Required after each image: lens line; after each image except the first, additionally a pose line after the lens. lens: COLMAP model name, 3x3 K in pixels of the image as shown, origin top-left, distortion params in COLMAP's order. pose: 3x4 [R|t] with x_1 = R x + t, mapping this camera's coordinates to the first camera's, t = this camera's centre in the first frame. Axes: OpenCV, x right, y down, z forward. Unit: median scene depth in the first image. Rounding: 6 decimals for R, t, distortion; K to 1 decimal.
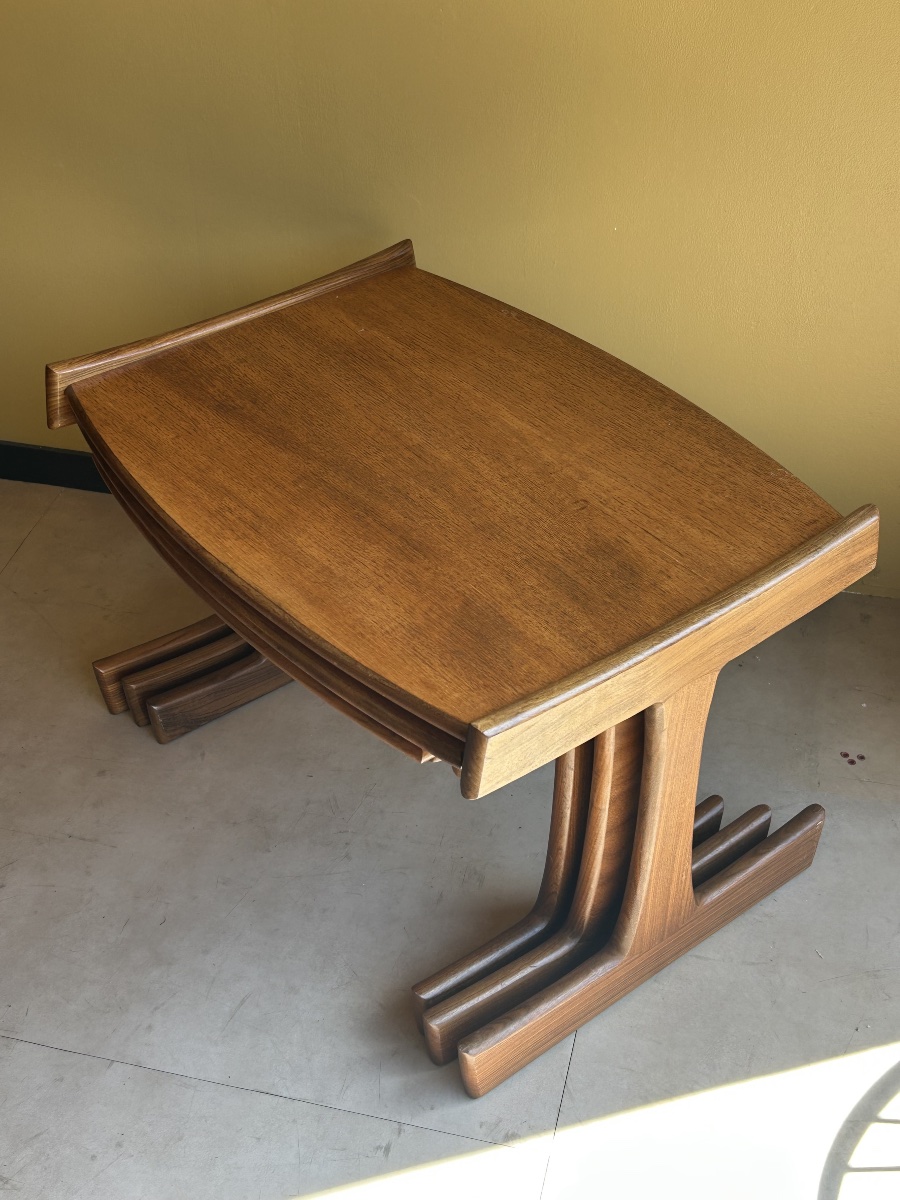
lens RADIAL K [[1567.0, 0, 447.7], [0, 1567.0, 607.8], [0, 0, 1]] dist [0.069548, 0.000000]
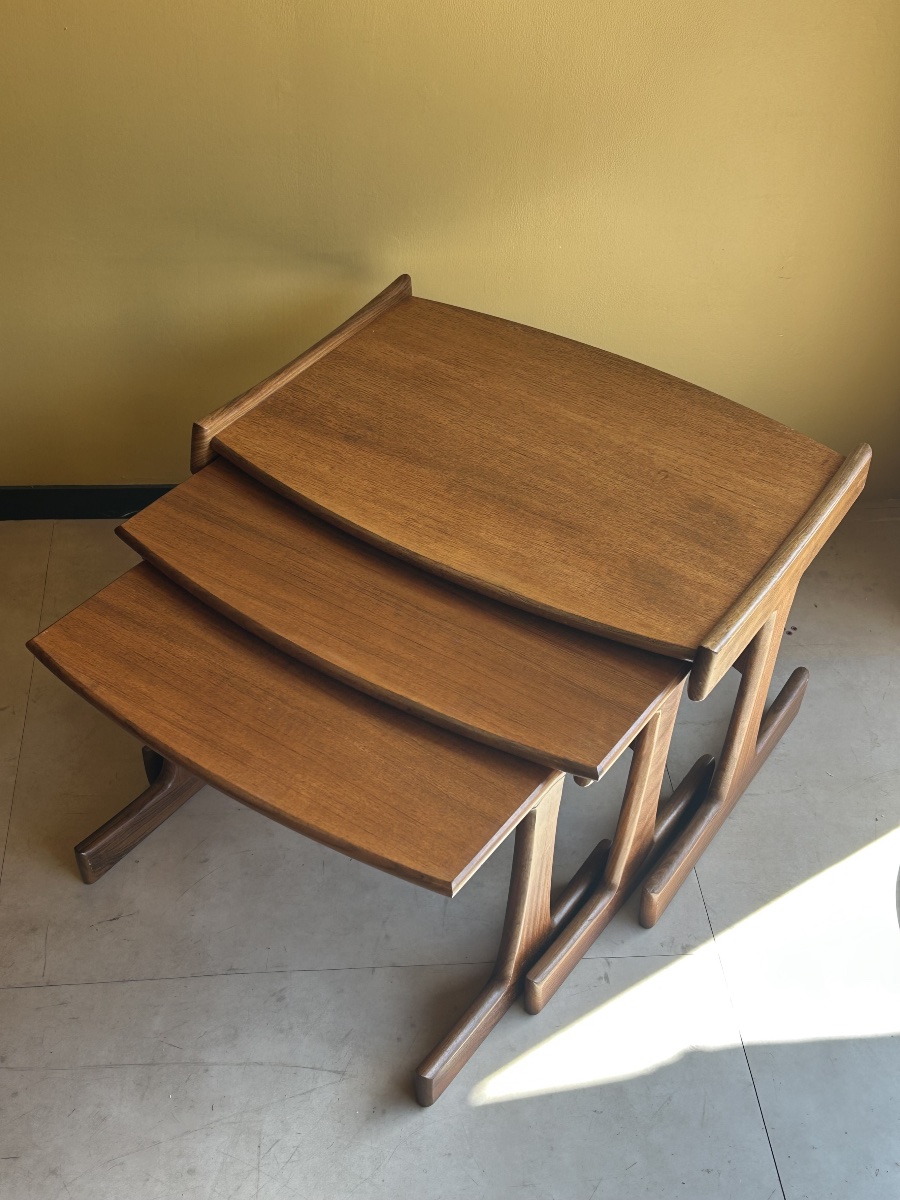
lens RADIAL K [[1567.0, 0, 444.4], [0, 1567.0, 602.3], [0, 0, 1]] dist [0.069548, 0.000000]
pose [[0.943083, -0.172585, 0.284268, -0.465520], [0.160020, 0.984835, 0.067033, -0.074475], [-0.291526, -0.017729, 0.956399, -0.208893]]
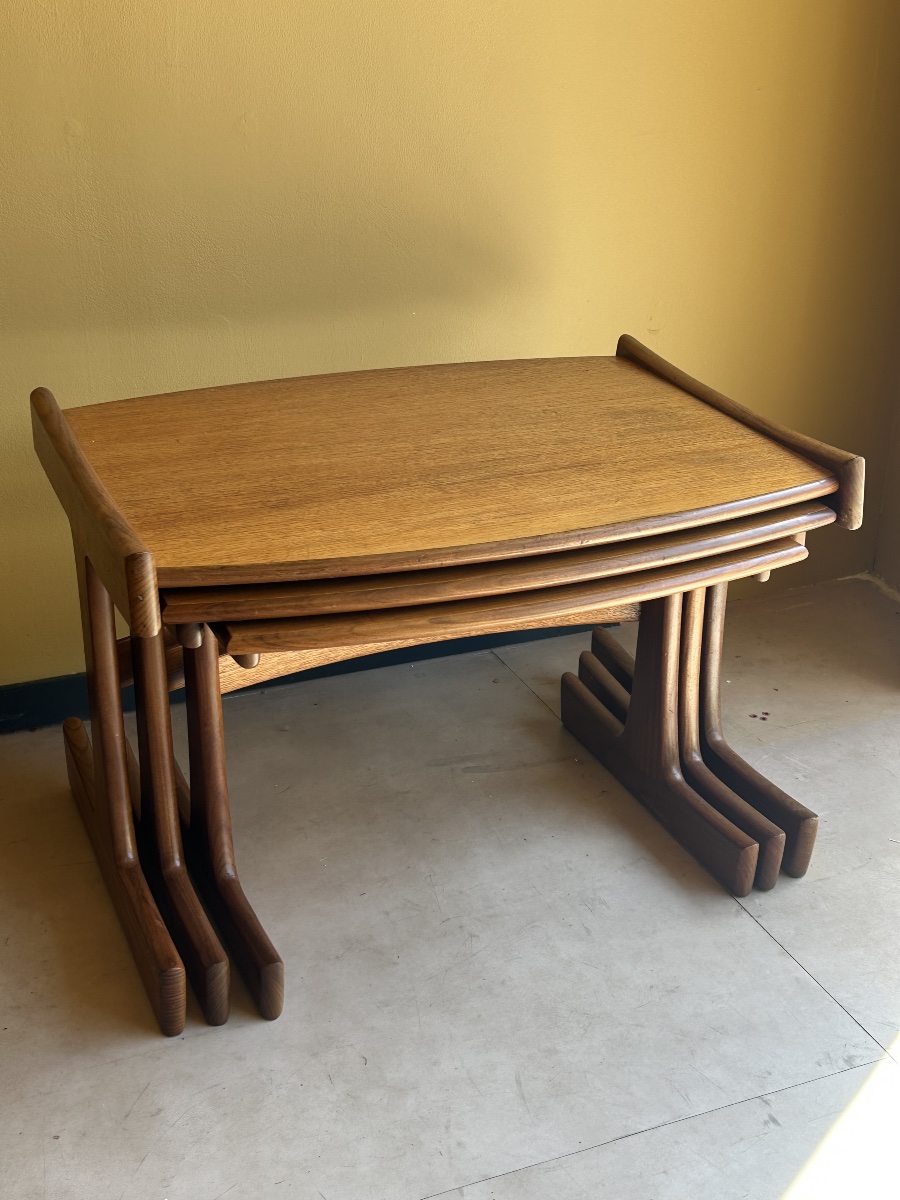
lens RADIAL K [[1557.1, 0, 460.8], [0, 1557.1, 600.8], [0, 0, 1]] dist [0.066238, 0.000000]
pose [[0.263667, -0.393805, 0.880566, -0.950640], [0.586920, 0.789941, 0.177535, -0.189211], [-0.765509, 0.470011, 0.439414, 0.587452]]
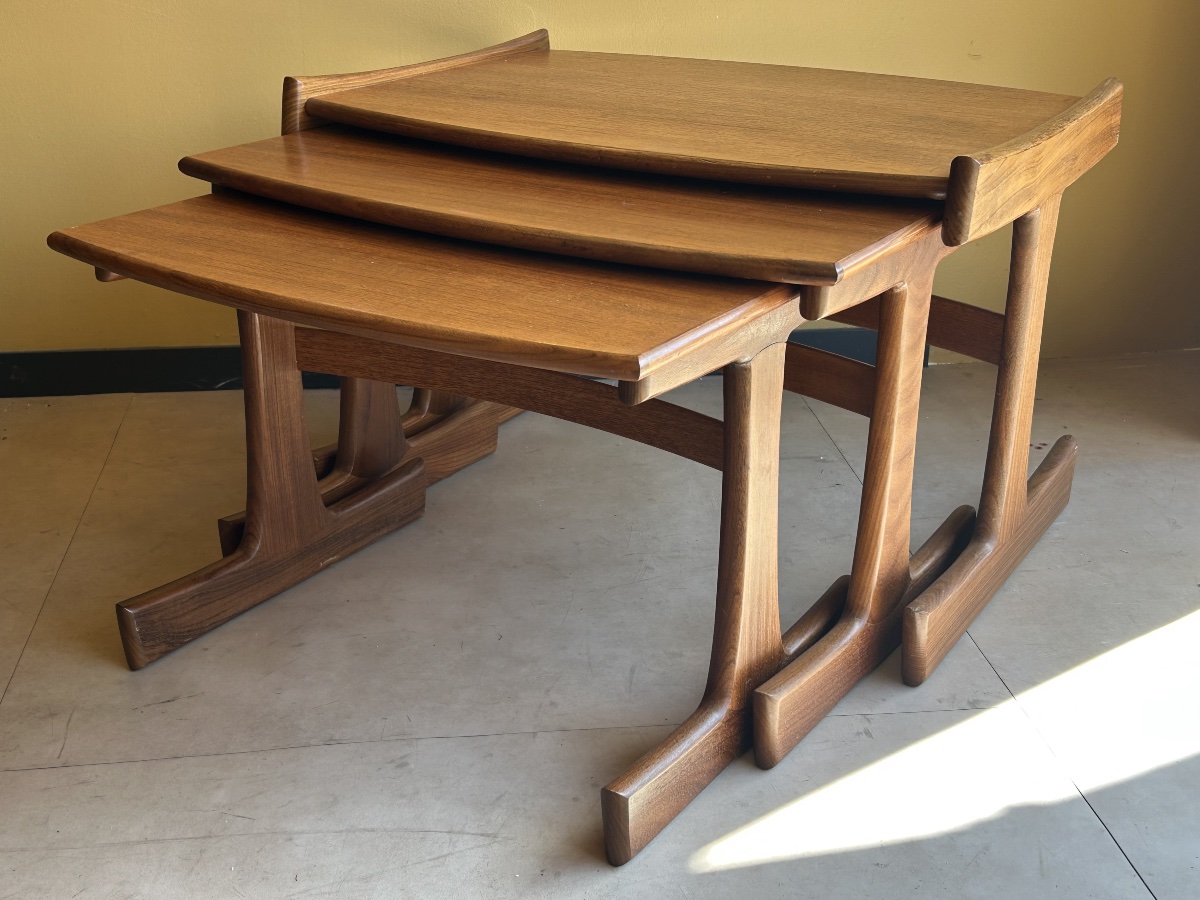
lens RADIAL K [[1567.0, 0, 597.1], [0, 1567.0, 457.4], [0, 0, 1]] dist [0.069548, 0.000000]
pose [[0.935069, -0.123709, 0.332179, -0.452549], [0.213425, 0.944706, -0.248958, 0.368419], [-0.283013, 0.303688, 0.909768, 0.147243]]
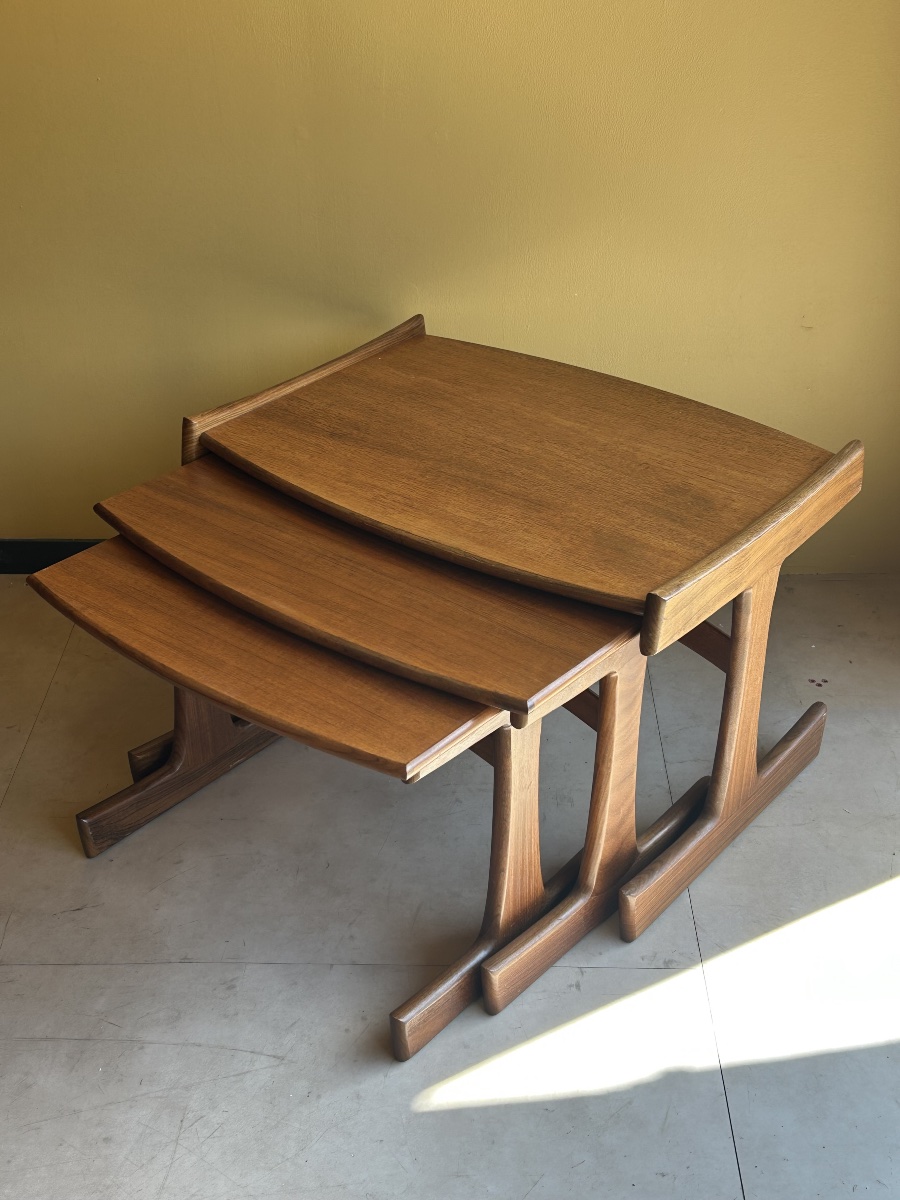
lens RADIAL K [[1557.1, 0, 438.1], [0, 1557.1, 601.0], [0, 0, 1]] dist [0.066238, 0.000000]
pose [[0.974798, -0.113359, 0.192141, -0.331218], [0.138322, 0.982858, -0.121892, 0.172096], [-0.175030, 0.145397, 0.973768, -0.211479]]
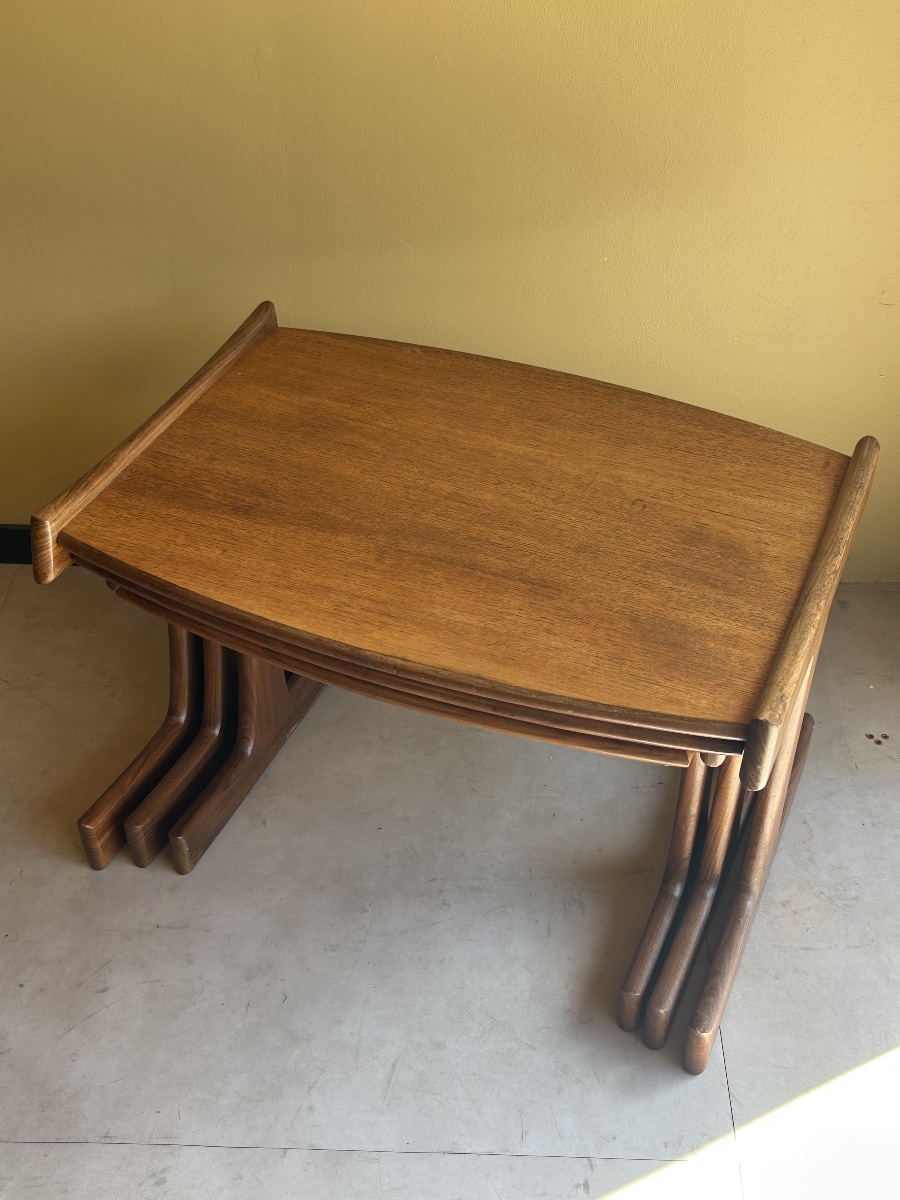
lens RADIAL K [[1567.0, 0, 460.1], [0, 1567.0, 605.2], [0, 0, 1]] dist [0.069548, 0.000000]
pose [[0.868022, -0.287619, 0.404739, -0.448916], [0.286438, 0.955893, 0.064976, -0.099953], [-0.405575, 0.059532, 0.912121, 0.083373]]
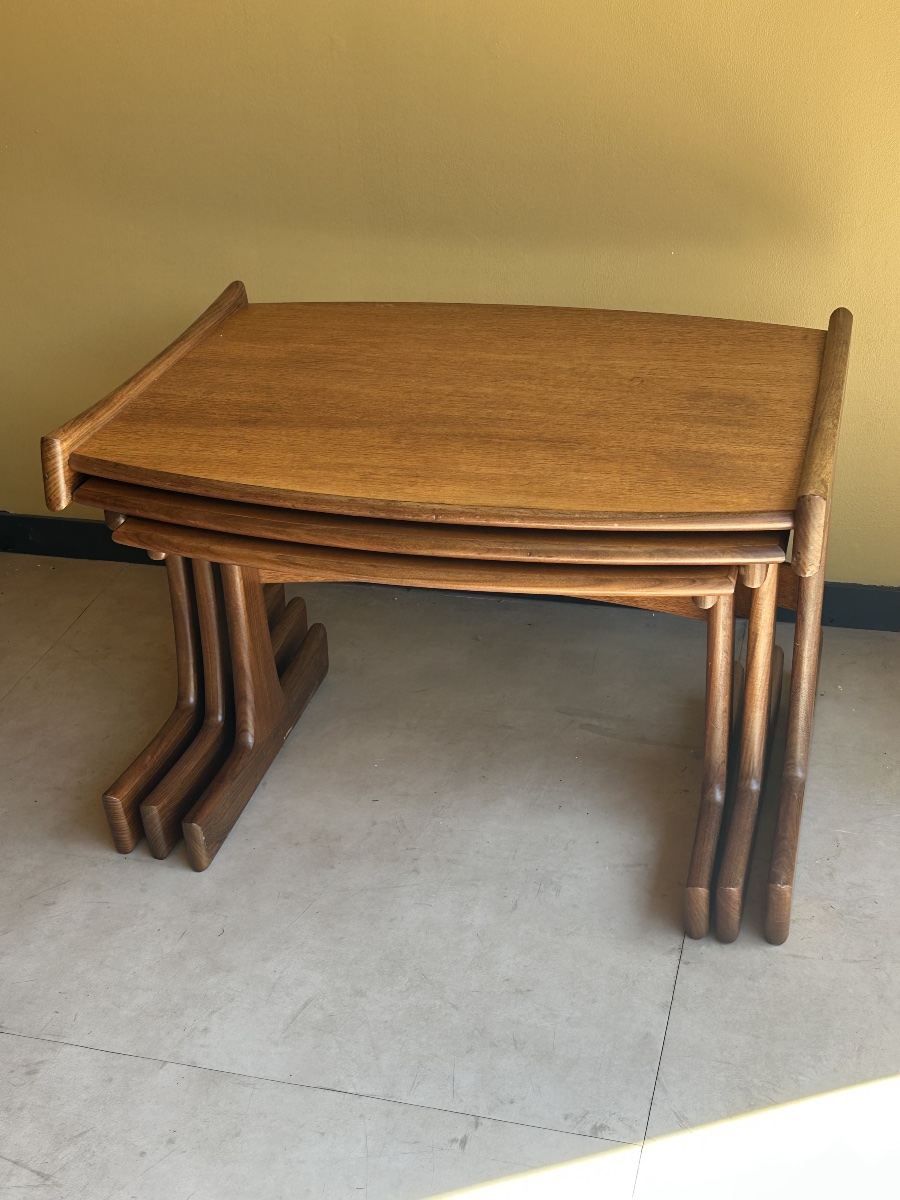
lens RADIAL K [[1557.1, 0, 465.6], [0, 1557.1, 598.9], [0, 0, 1]] dist [0.066238, 0.000000]
pose [[0.799147, -0.316435, 0.511109, -0.580635], [0.404308, 0.912133, -0.067444, 0.092034], [-0.444857, 0.260543, 0.856866, 0.164381]]
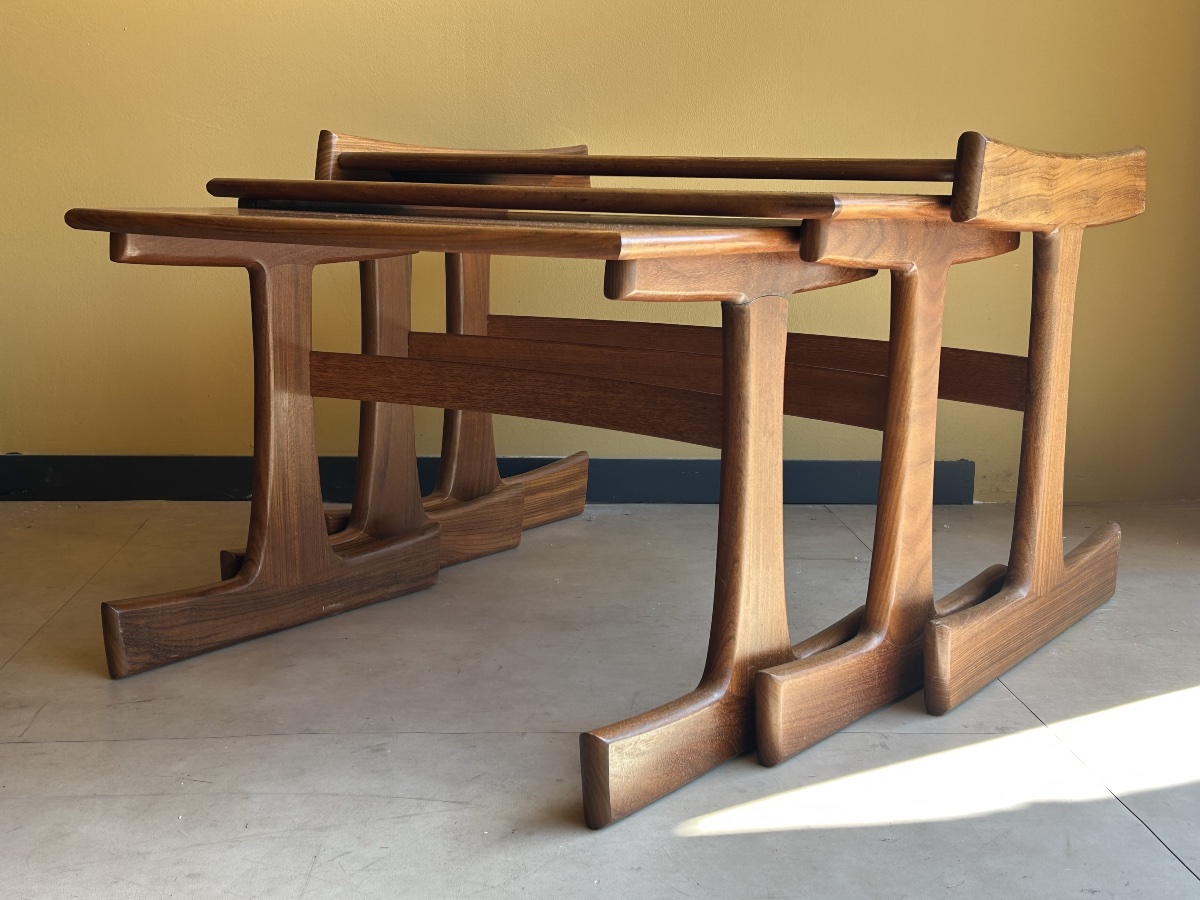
lens RADIAL K [[1567.0, 0, 599.8], [0, 1567.0, 449.5], [0, 0, 1]] dist [0.069548, 0.000000]
pose [[0.953236, -0.029611, 0.300772, -0.417046], [0.171792, 0.871865, -0.458627, 0.541784], [-0.248652, 0.488850, 0.836181, 0.234791]]
